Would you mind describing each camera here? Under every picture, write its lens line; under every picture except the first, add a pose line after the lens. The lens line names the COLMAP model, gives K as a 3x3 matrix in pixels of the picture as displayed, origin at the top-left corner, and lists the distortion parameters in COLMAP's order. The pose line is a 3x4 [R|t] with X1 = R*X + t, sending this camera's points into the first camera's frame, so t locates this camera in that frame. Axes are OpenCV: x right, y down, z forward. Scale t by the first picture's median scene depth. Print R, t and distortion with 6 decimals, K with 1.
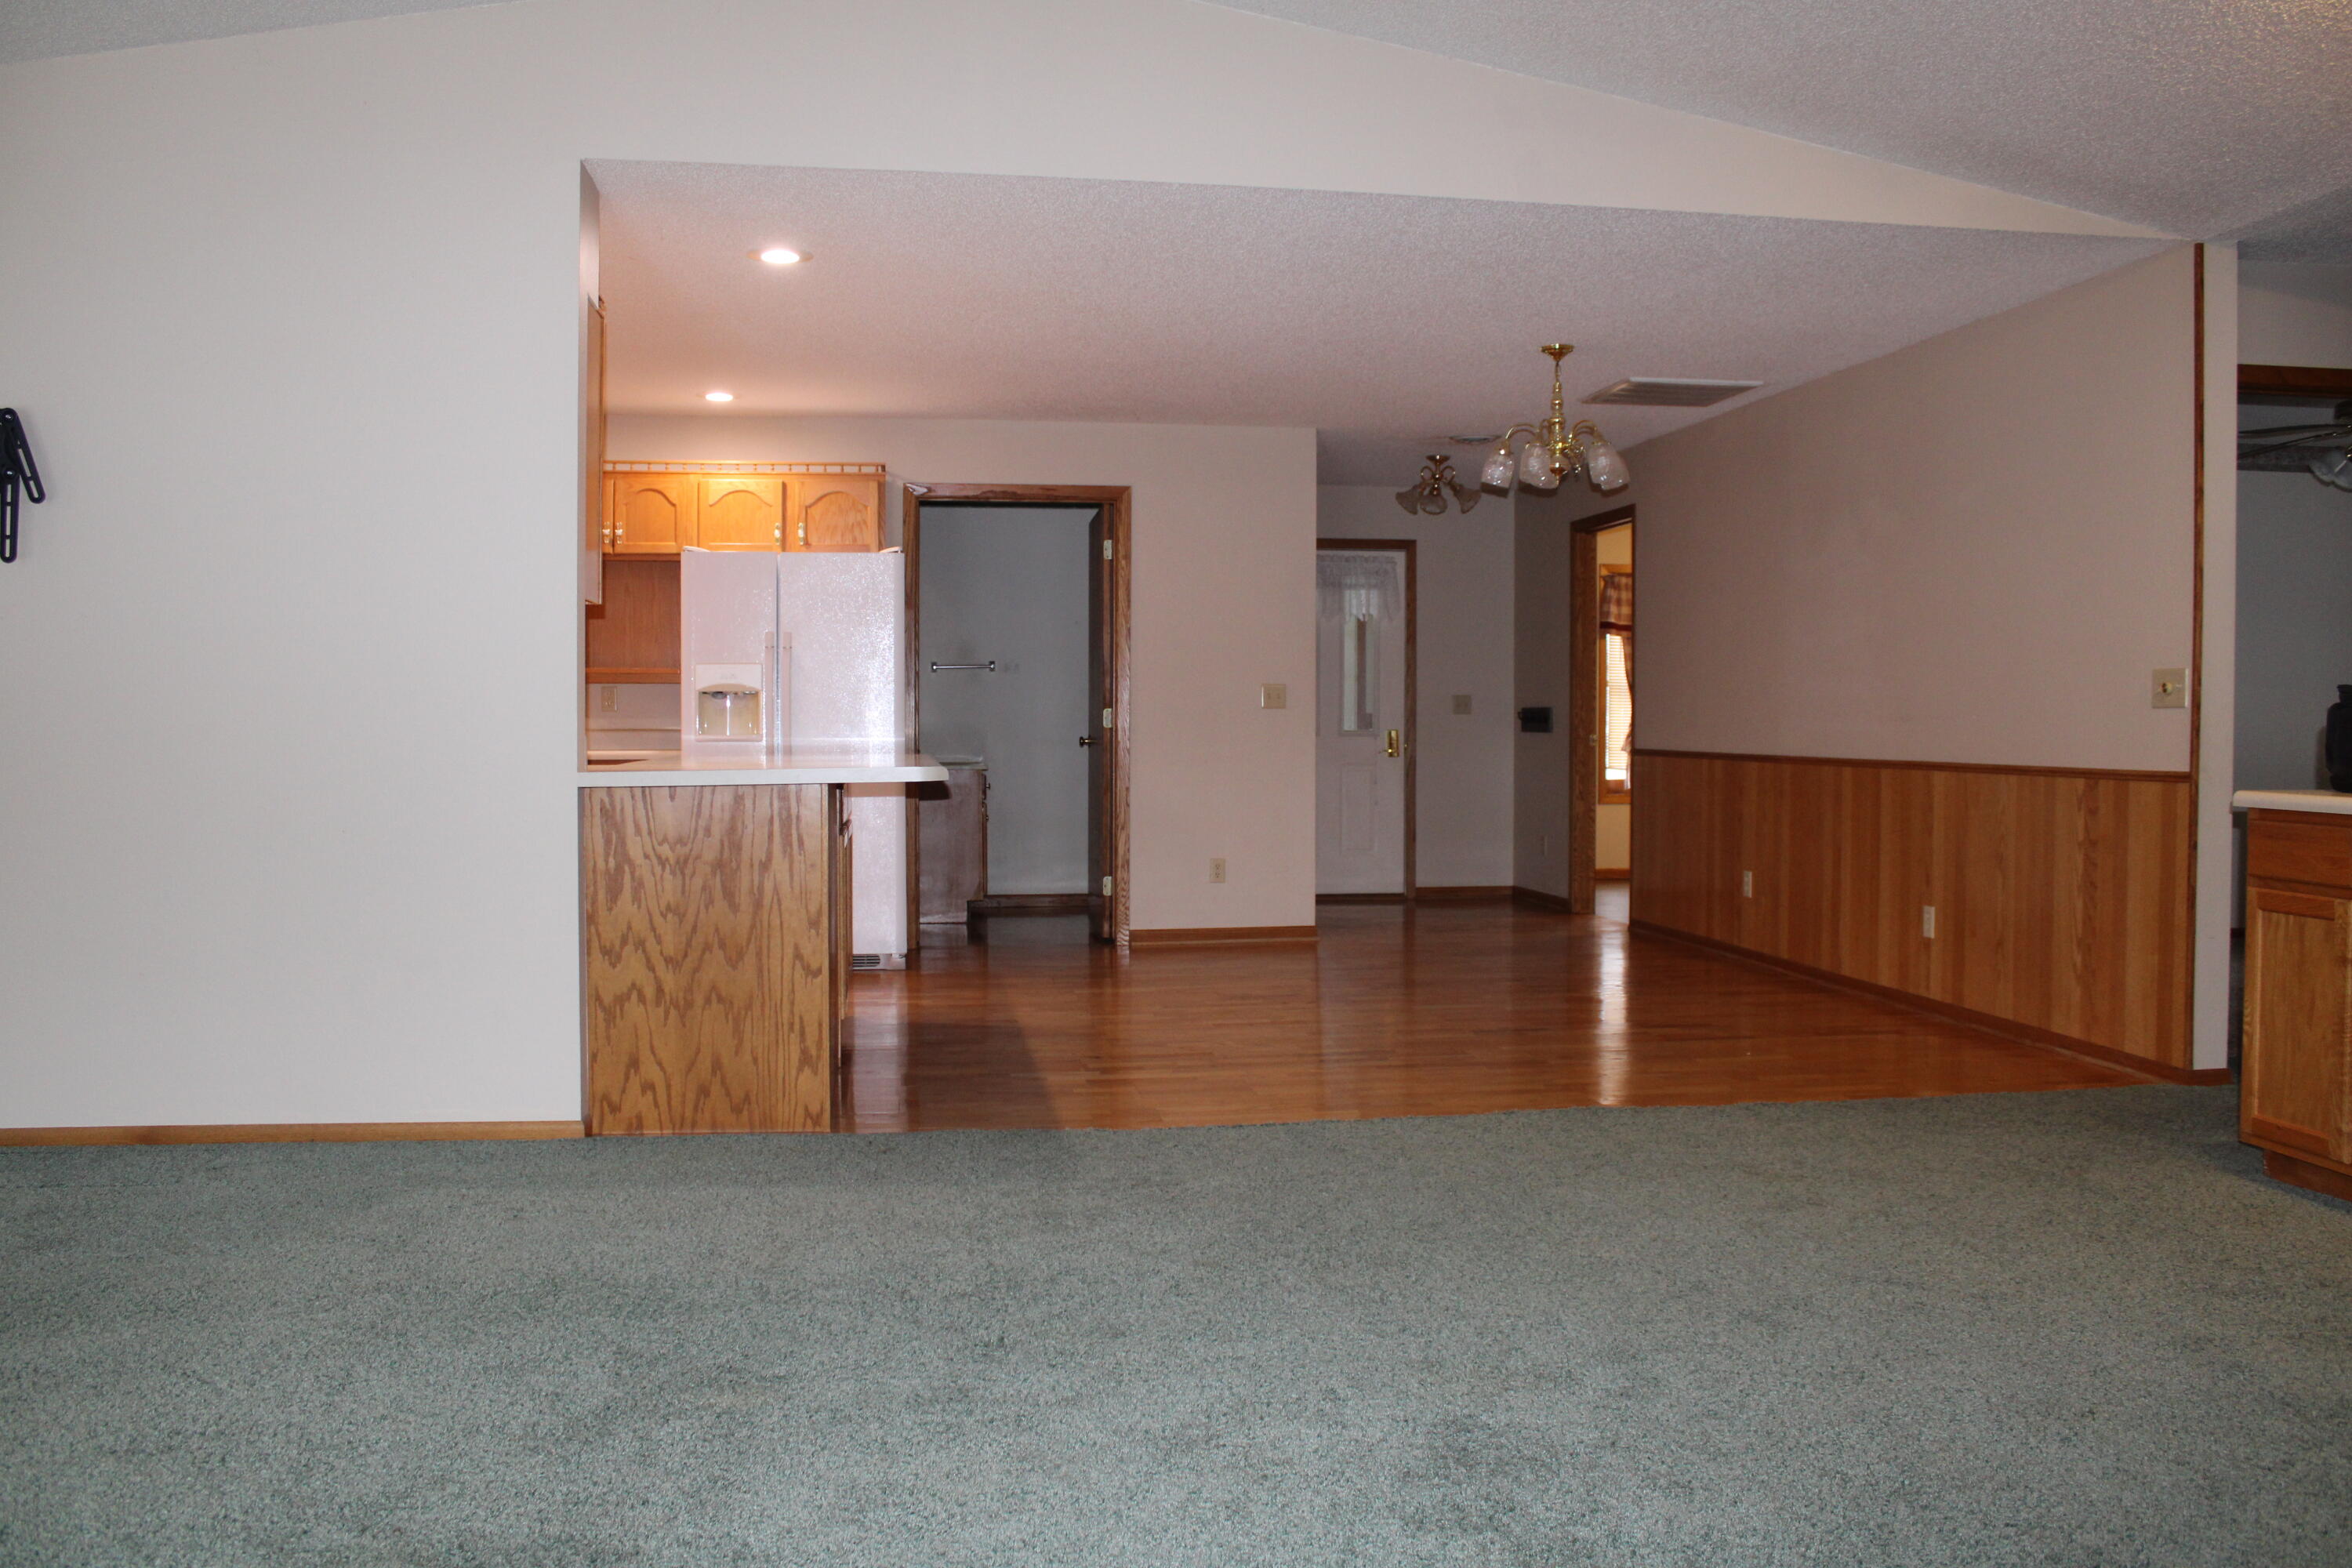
lens RADIAL K [[1956.2, 0, 1179.5], [0, 1956.2, 776.8], [0, 0, 1]] dist [-0.162946, 0.142512]
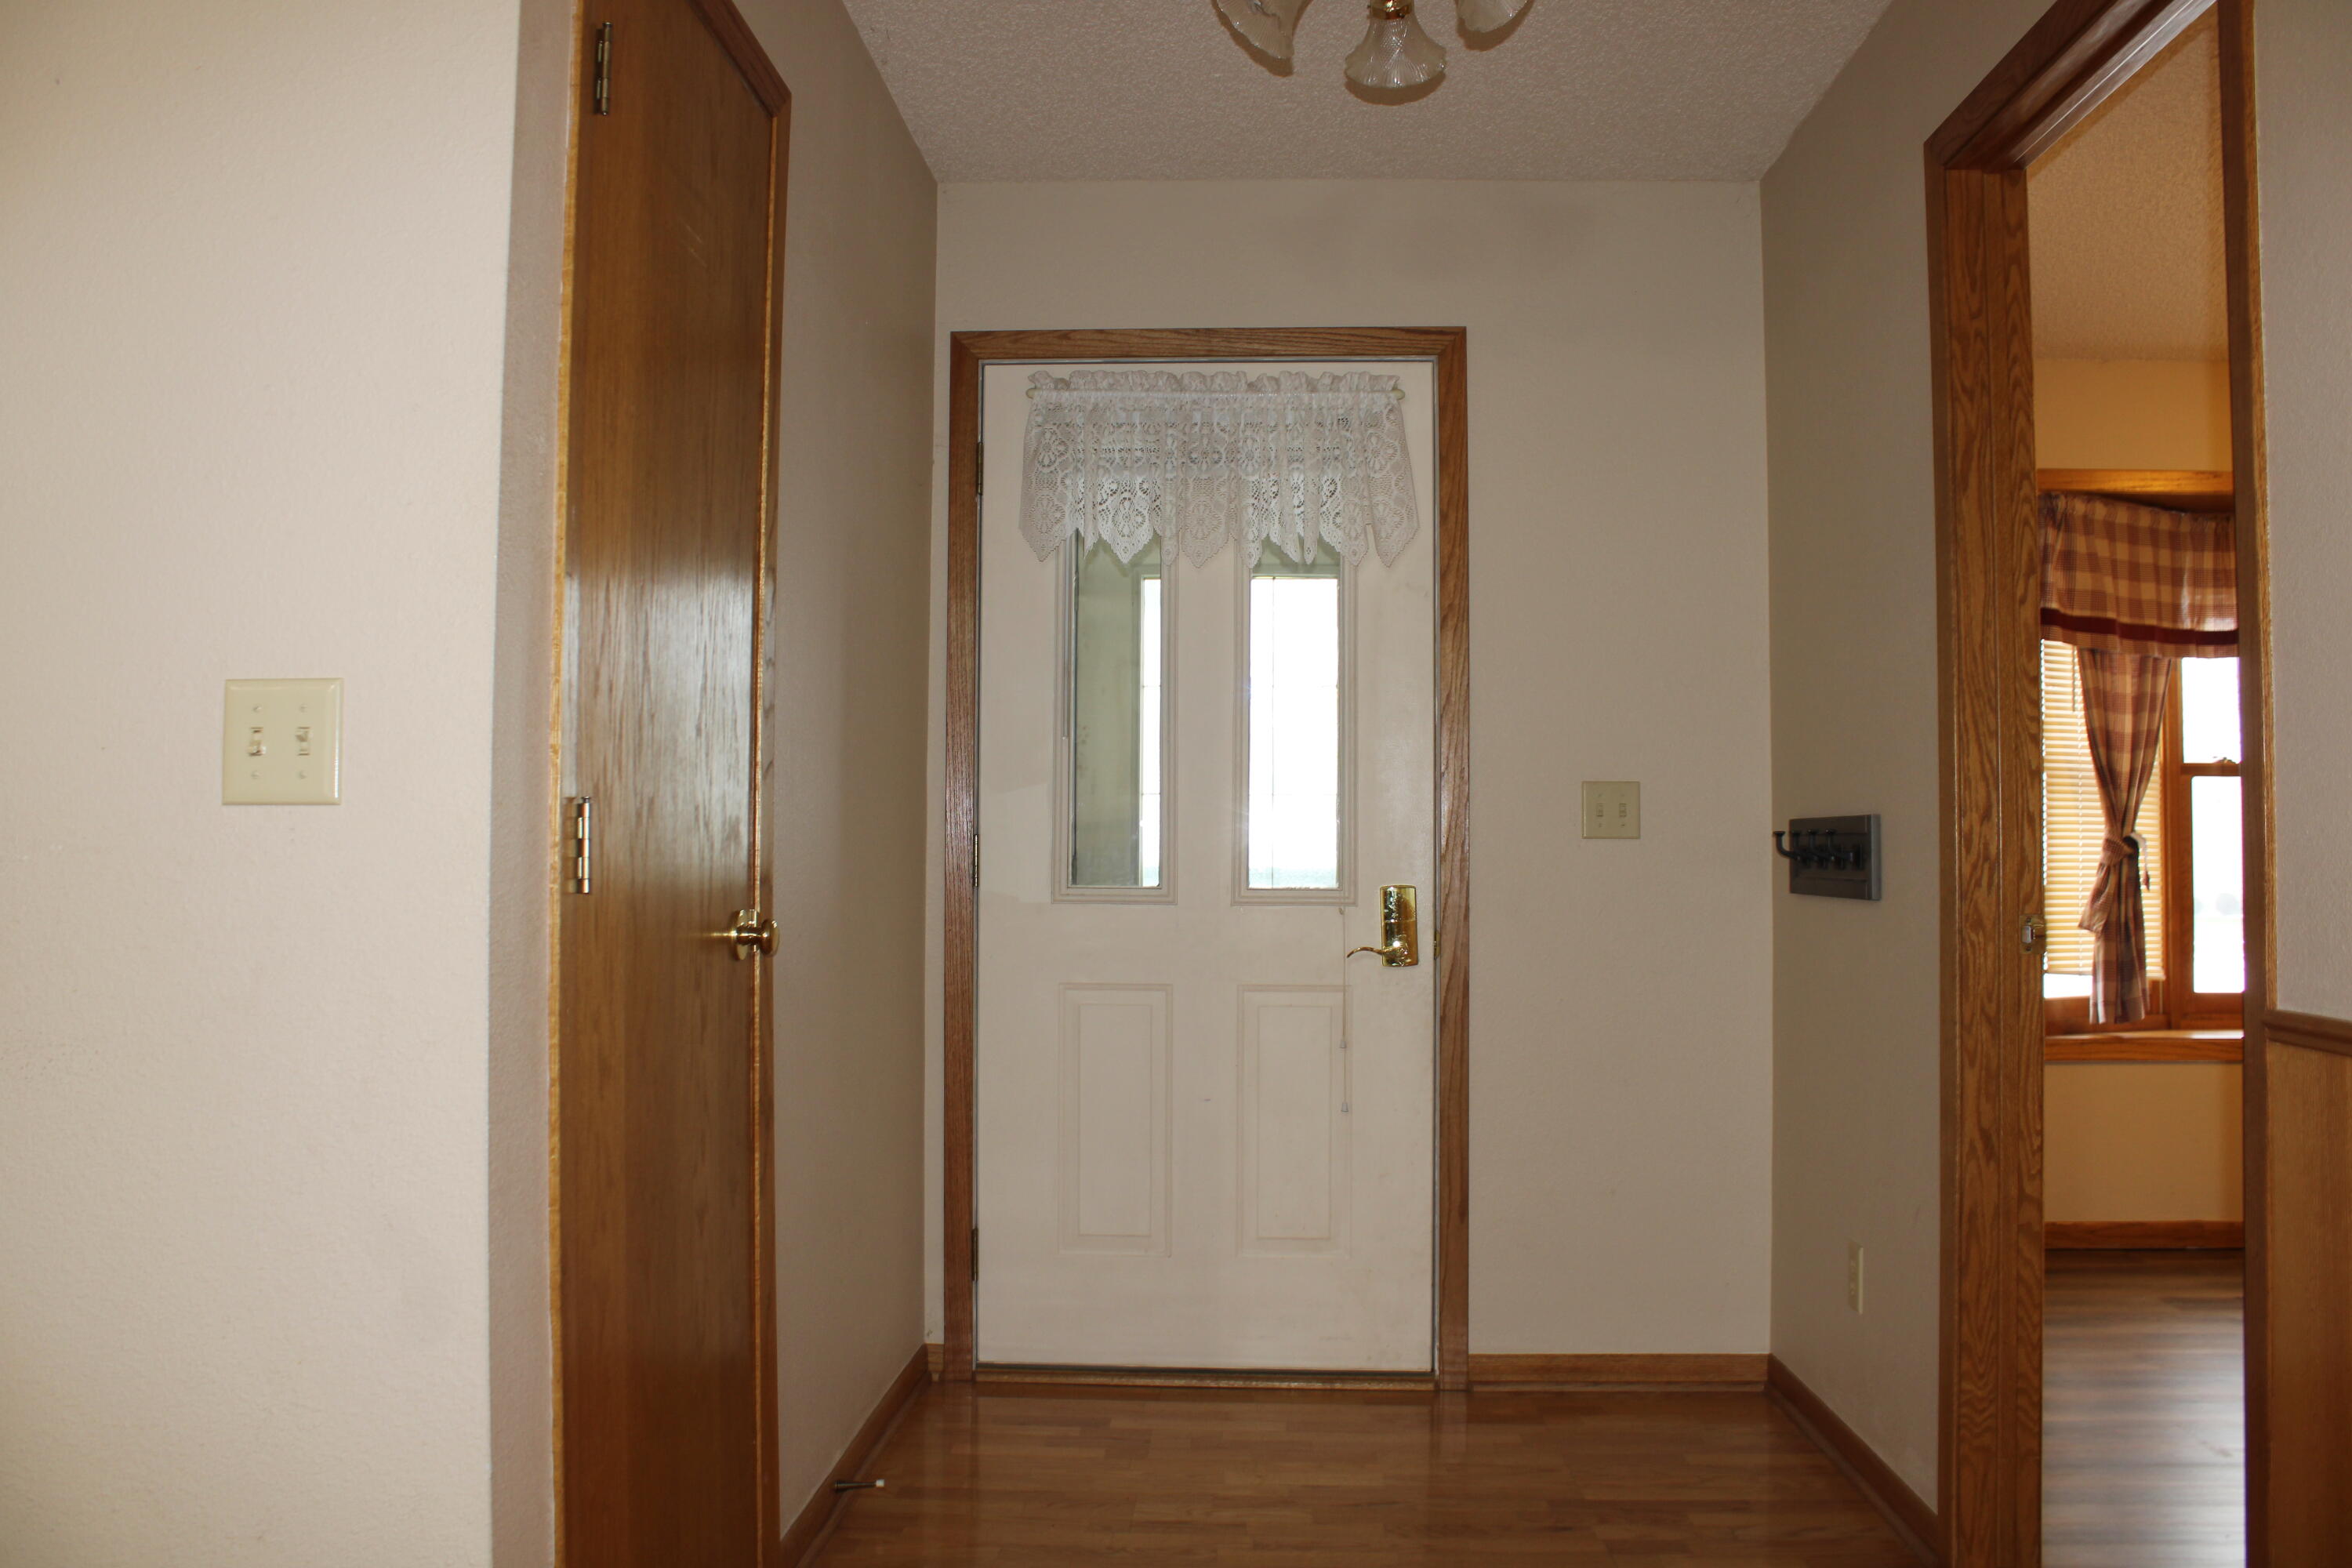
lens RADIAL K [[1956.2, 0, 1179.5], [0, 1956.2, 776.8], [0, 0, 1]] dist [-0.162946, 0.142512]
pose [[0.982383, -0.003616, -0.186845, 0.134410], [-0.008592, 0.997882, -0.064484, -0.020788], [0.186683, 0.064953, 0.980271, 0.659605]]
